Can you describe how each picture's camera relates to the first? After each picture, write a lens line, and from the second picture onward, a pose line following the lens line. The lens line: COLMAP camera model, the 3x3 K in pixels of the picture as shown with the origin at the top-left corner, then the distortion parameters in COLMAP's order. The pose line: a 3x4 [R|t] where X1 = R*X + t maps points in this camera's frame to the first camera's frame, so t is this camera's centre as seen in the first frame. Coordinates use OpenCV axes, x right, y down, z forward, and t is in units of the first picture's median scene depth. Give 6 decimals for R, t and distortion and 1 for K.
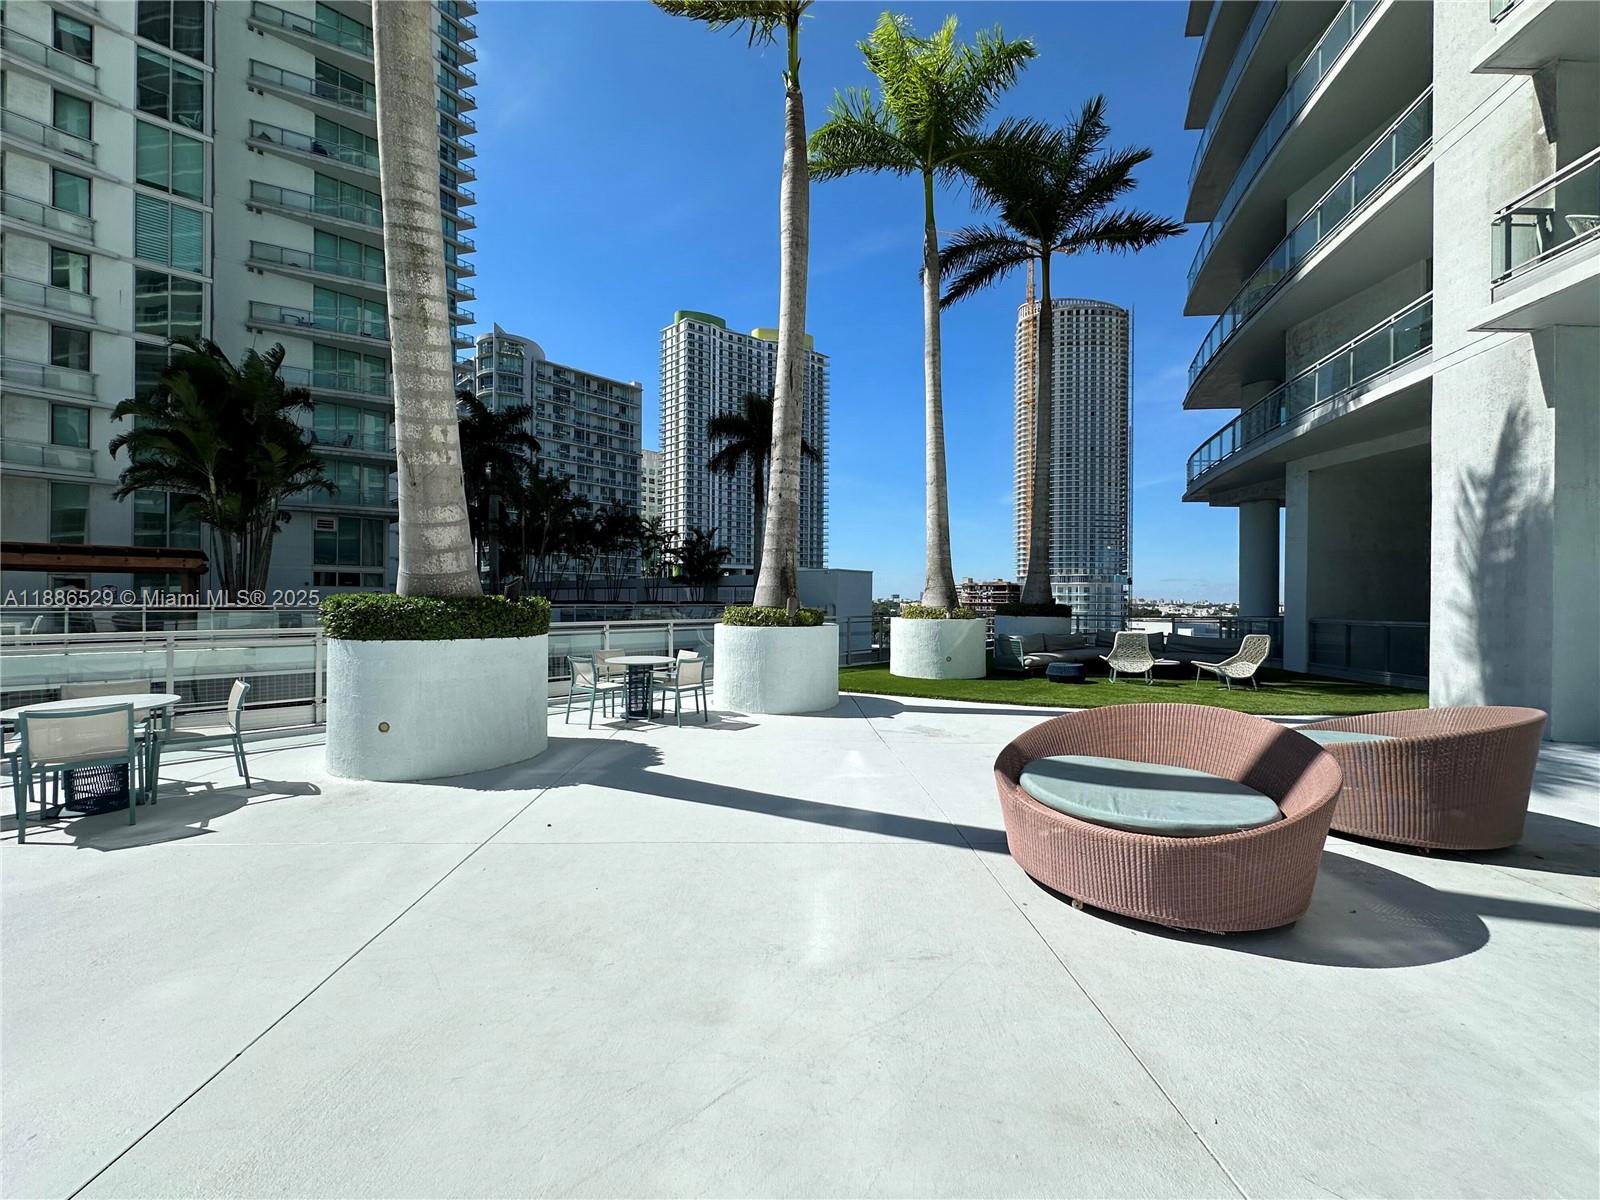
lens RADIAL K [[643.3, 0, 804.8], [0, 643.3, 590.6], [0, 0, 1]] dist [-0.004361, 0.001047]
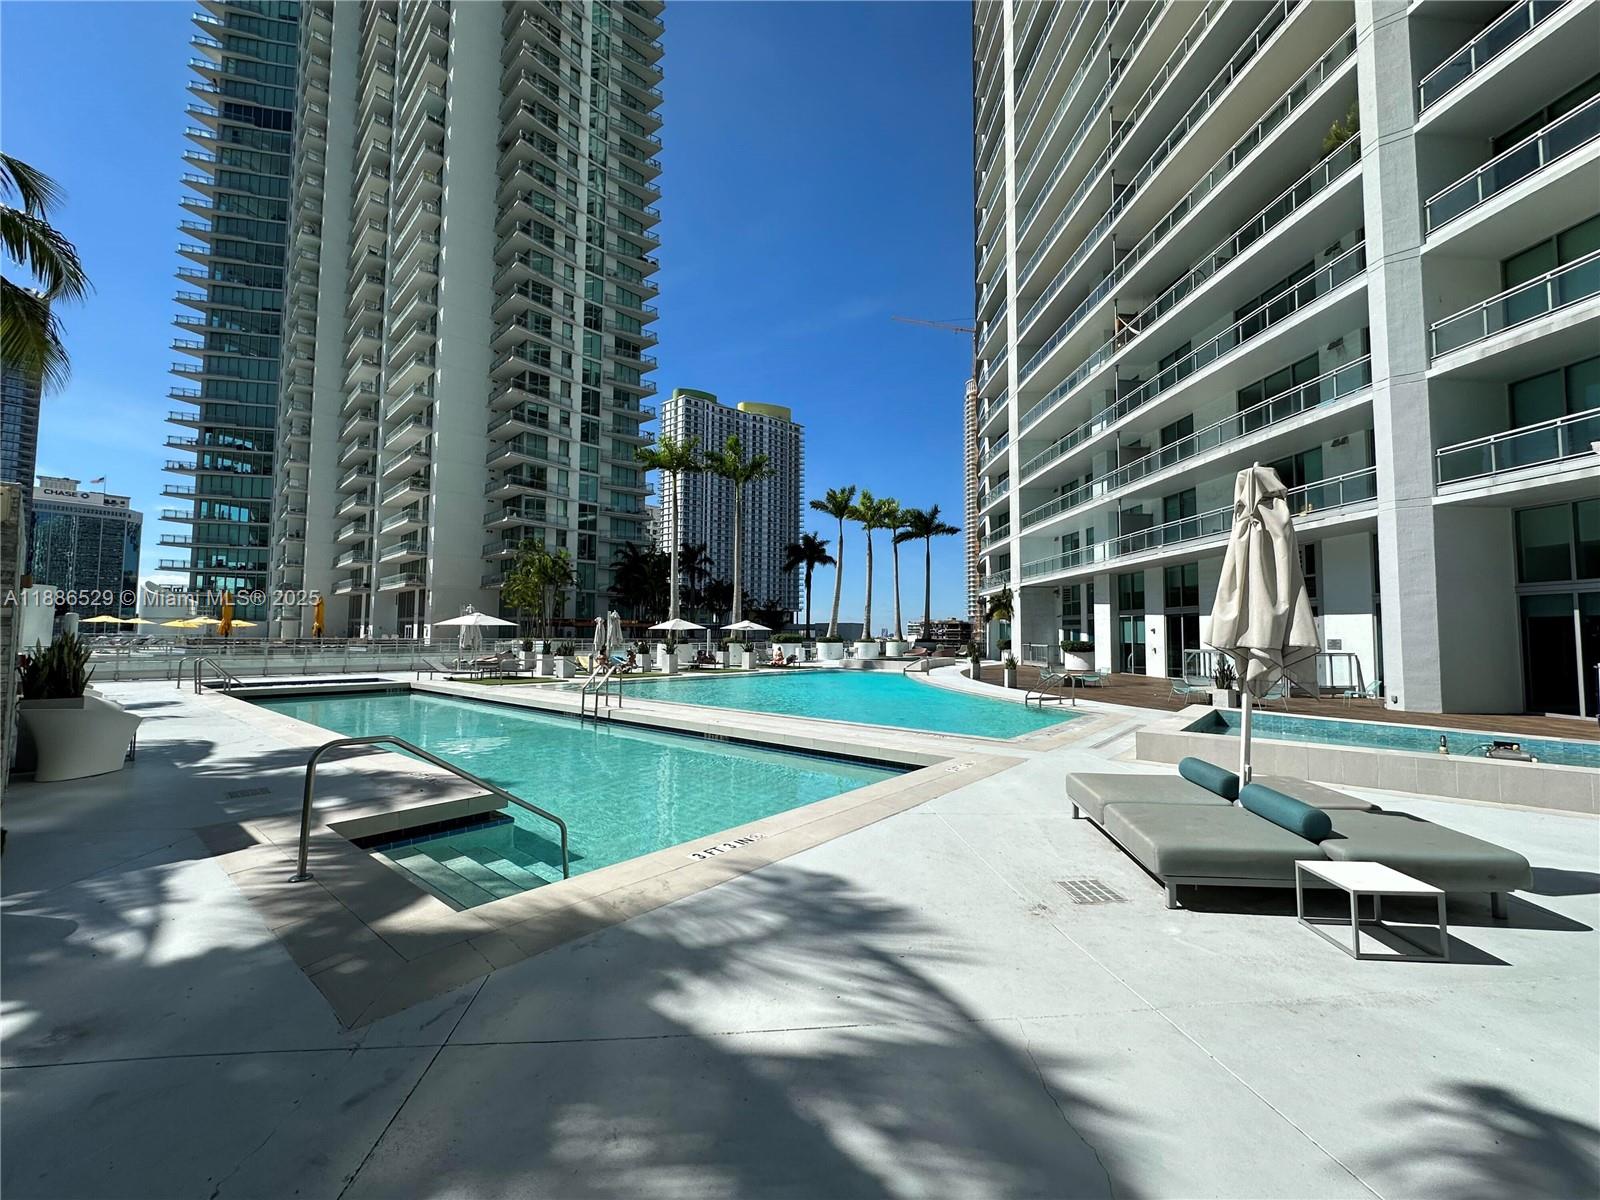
lens RADIAL K [[643.3, 0, 794.6], [0, 643.3, 593.4], [0, 0, 1]] dist [-0.004361, 0.001047]
pose [[0.998983, 0.006564, 0.044604, -0.032247], [-0.004245, 0.998644, -0.051884, -0.002779], [-0.044884, 0.051642, 0.997657, -0.157478]]
